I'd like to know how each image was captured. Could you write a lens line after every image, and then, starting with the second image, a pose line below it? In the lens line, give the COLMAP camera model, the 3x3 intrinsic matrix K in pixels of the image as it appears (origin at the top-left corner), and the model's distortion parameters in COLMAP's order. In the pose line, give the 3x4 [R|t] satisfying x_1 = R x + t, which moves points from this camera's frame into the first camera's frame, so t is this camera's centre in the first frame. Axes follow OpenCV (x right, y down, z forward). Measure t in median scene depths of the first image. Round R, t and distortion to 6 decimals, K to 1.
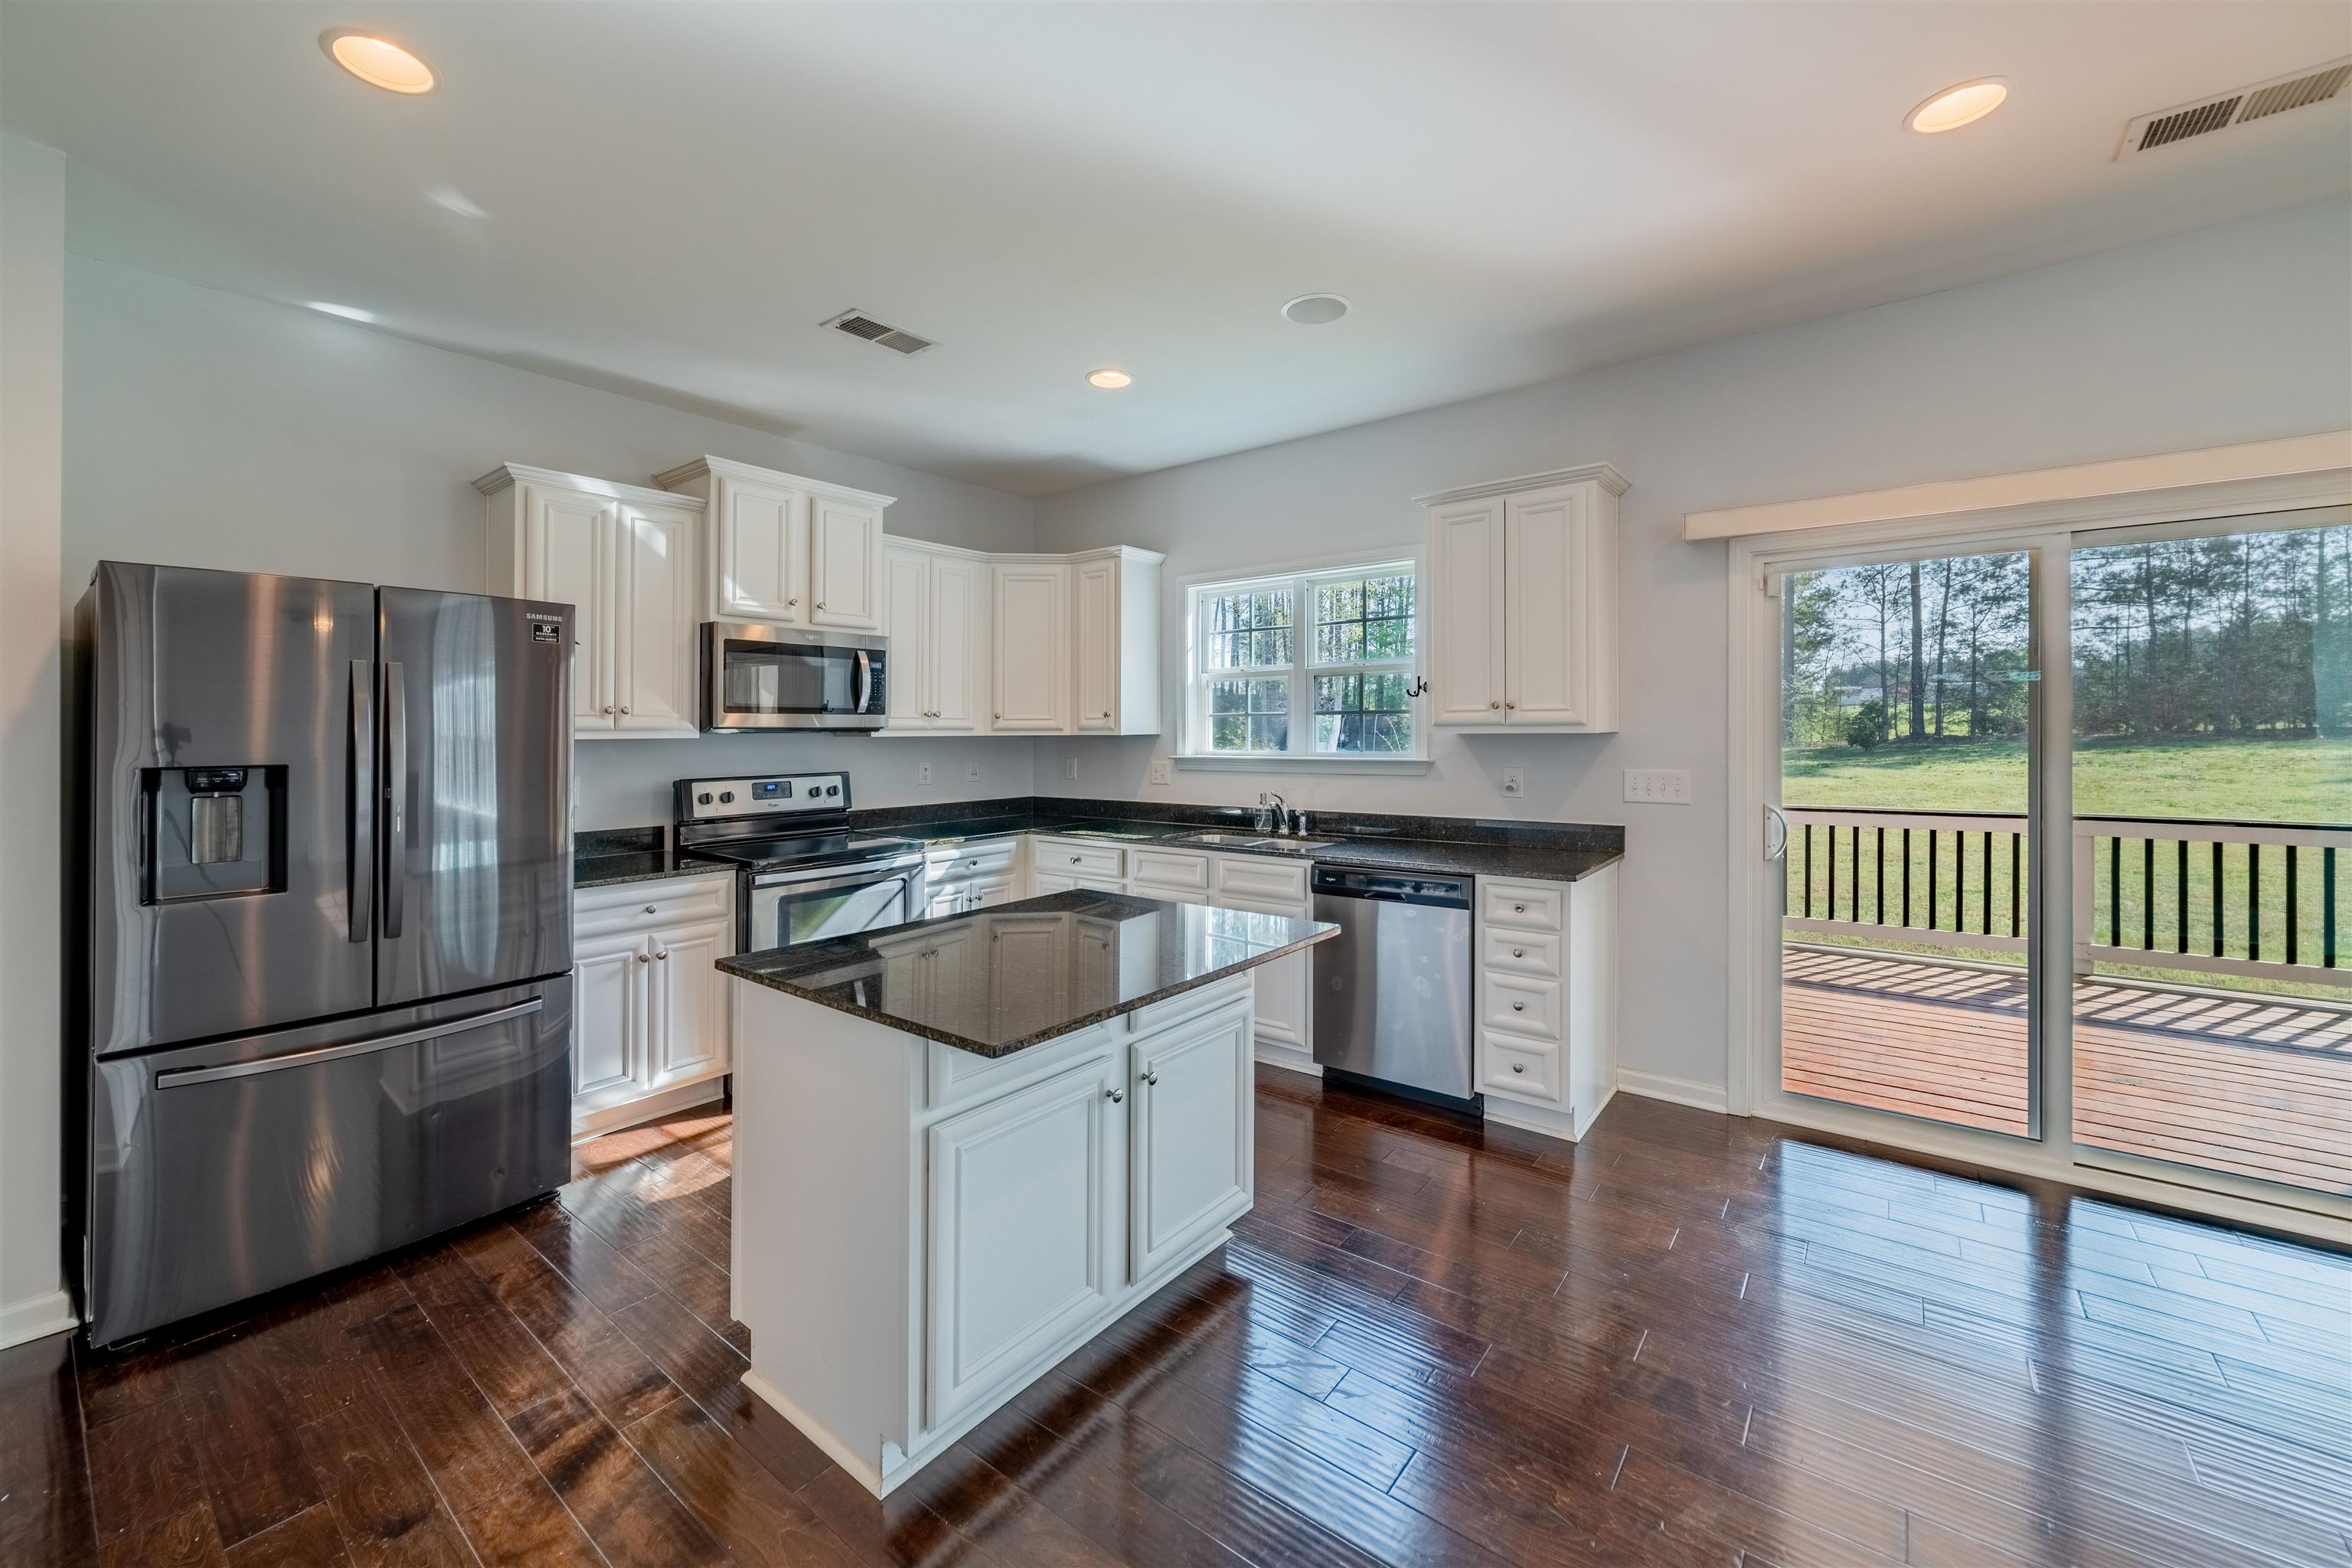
lens RADIAL K [[941.1, 0, 1176.4], [0, 941.1, 763.3], [0, 0, 1]] dist [0.002927, 0.000409]
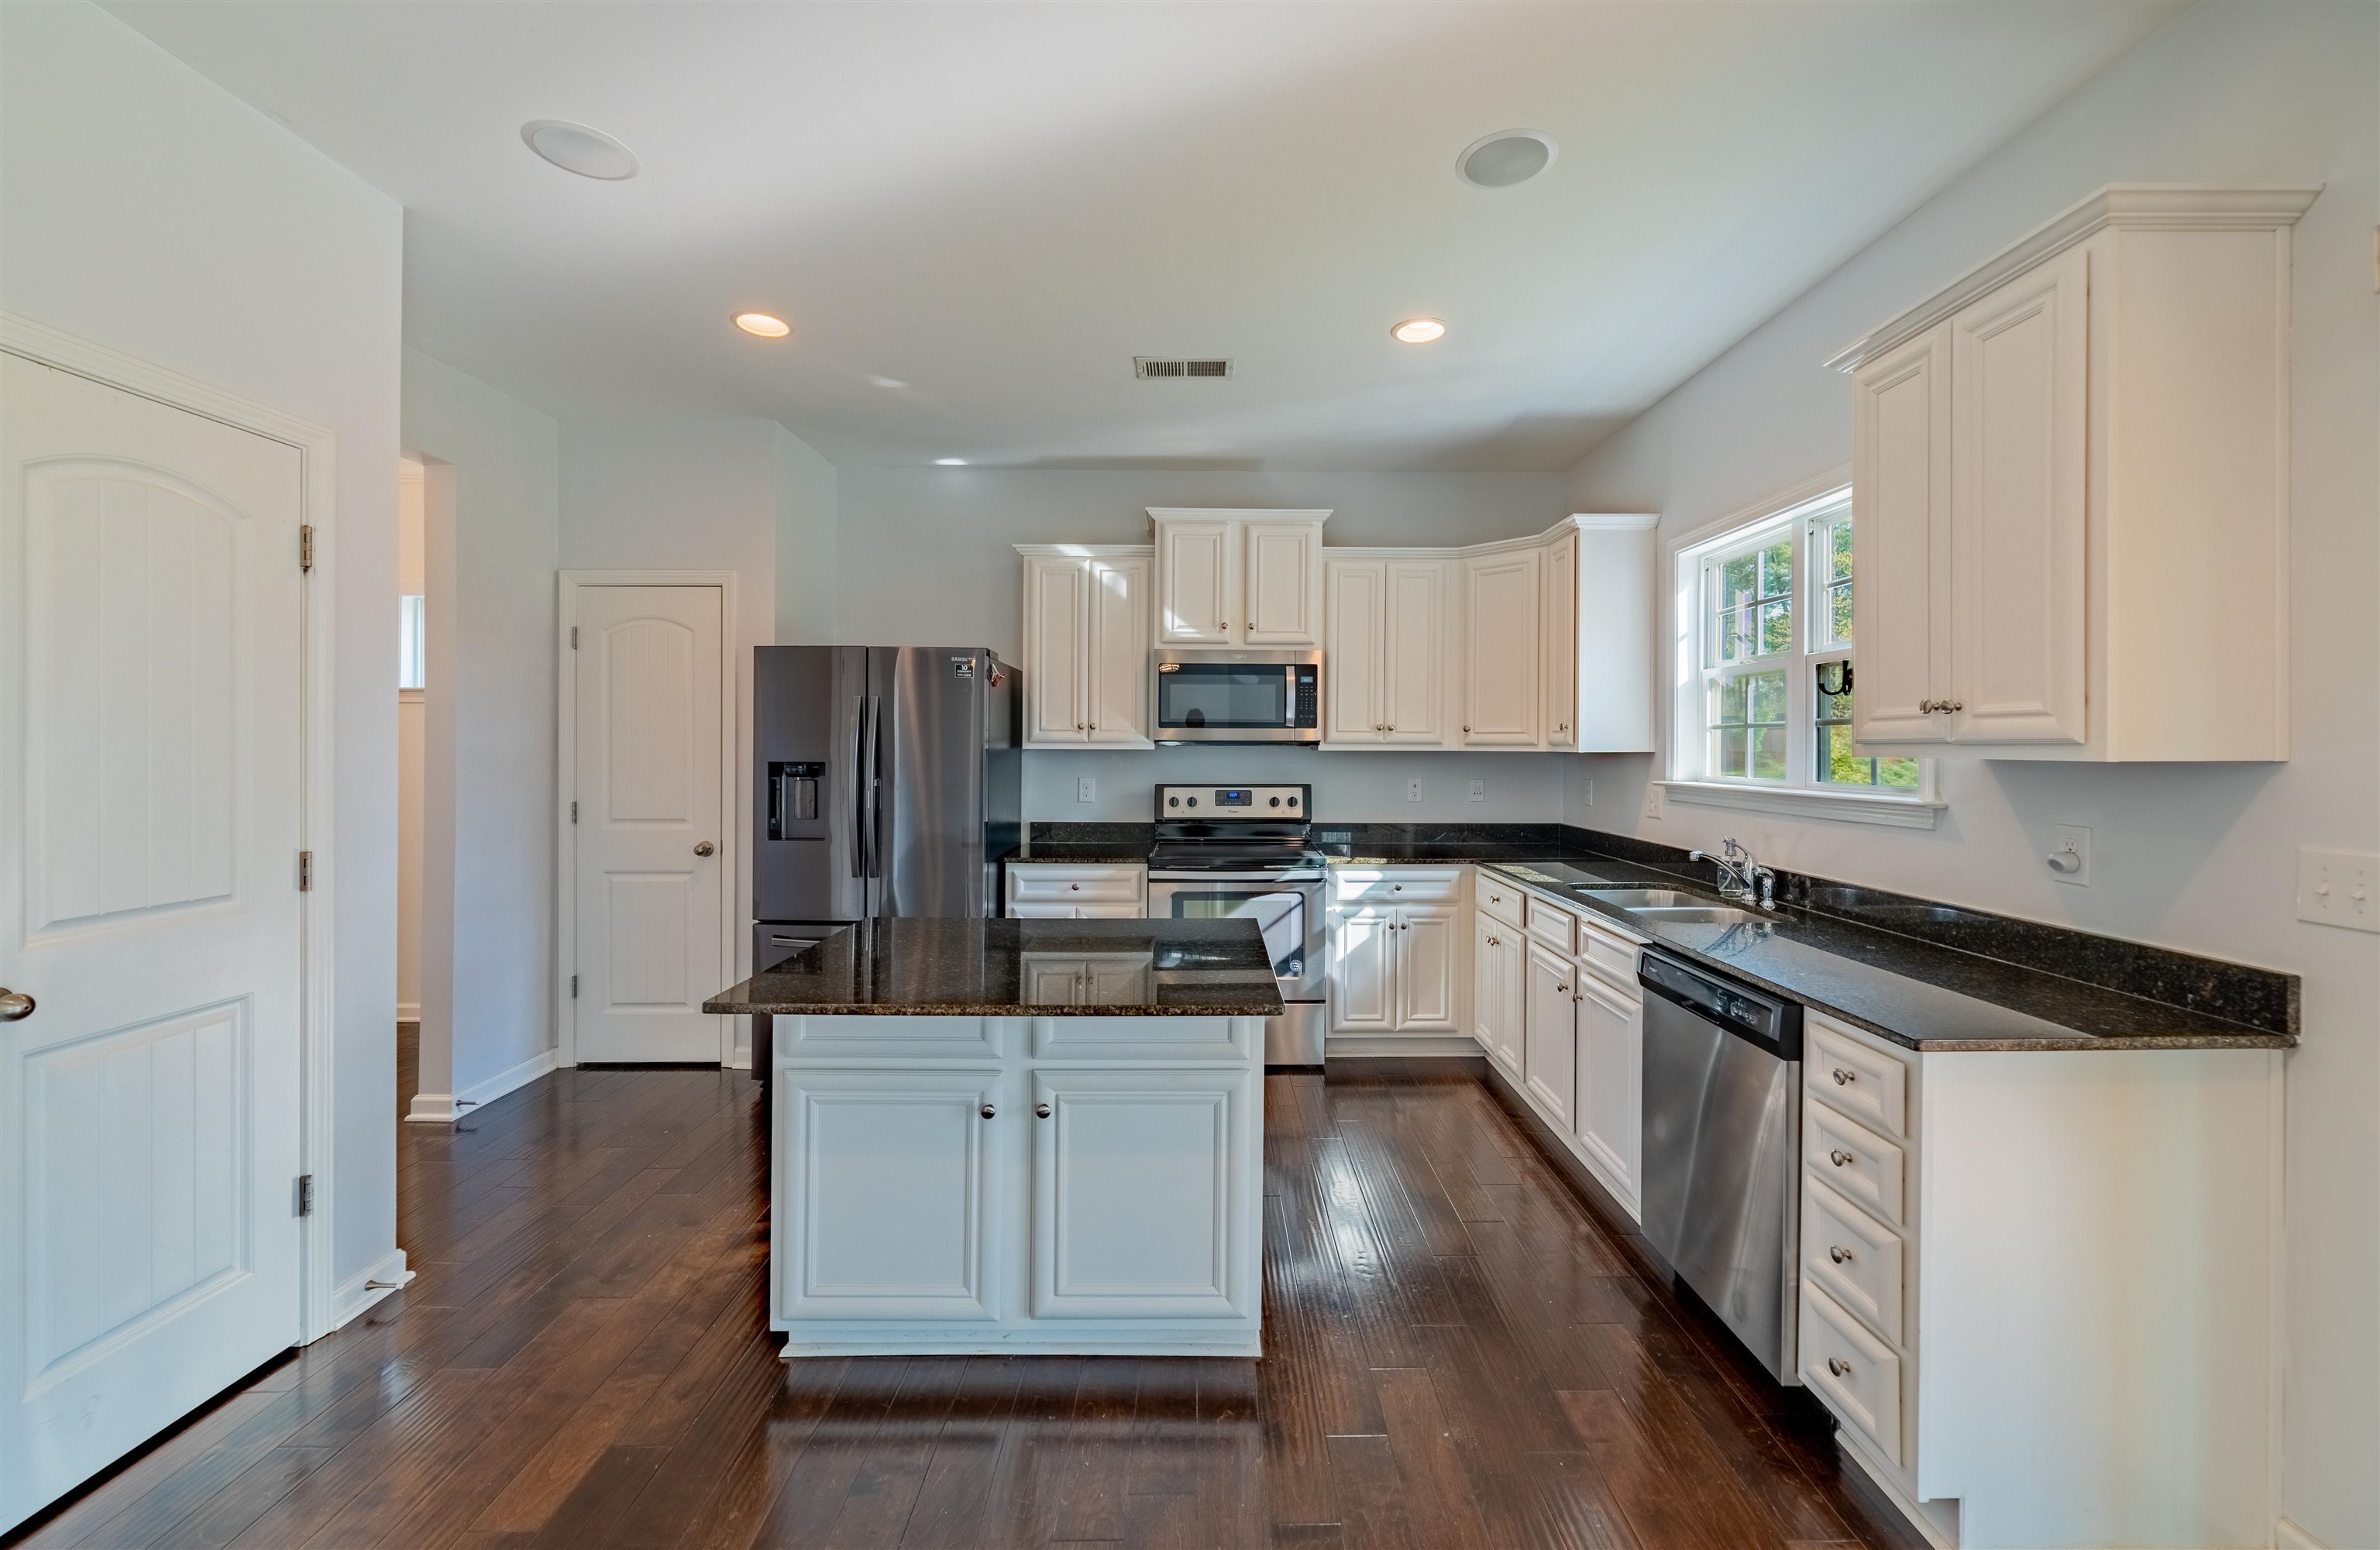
lens RADIAL K [[973.9, 0, 1190.0], [0, 973.9, 775.0], [0, 0, 1]] dist [0.017086, 0.000055]
pose [[0.623519, 0.033366, -0.781096, 0.423969], [-0.034963, 0.999279, 0.014777, -0.012959], [0.781026, 0.018096, 0.624237, 0.251693]]
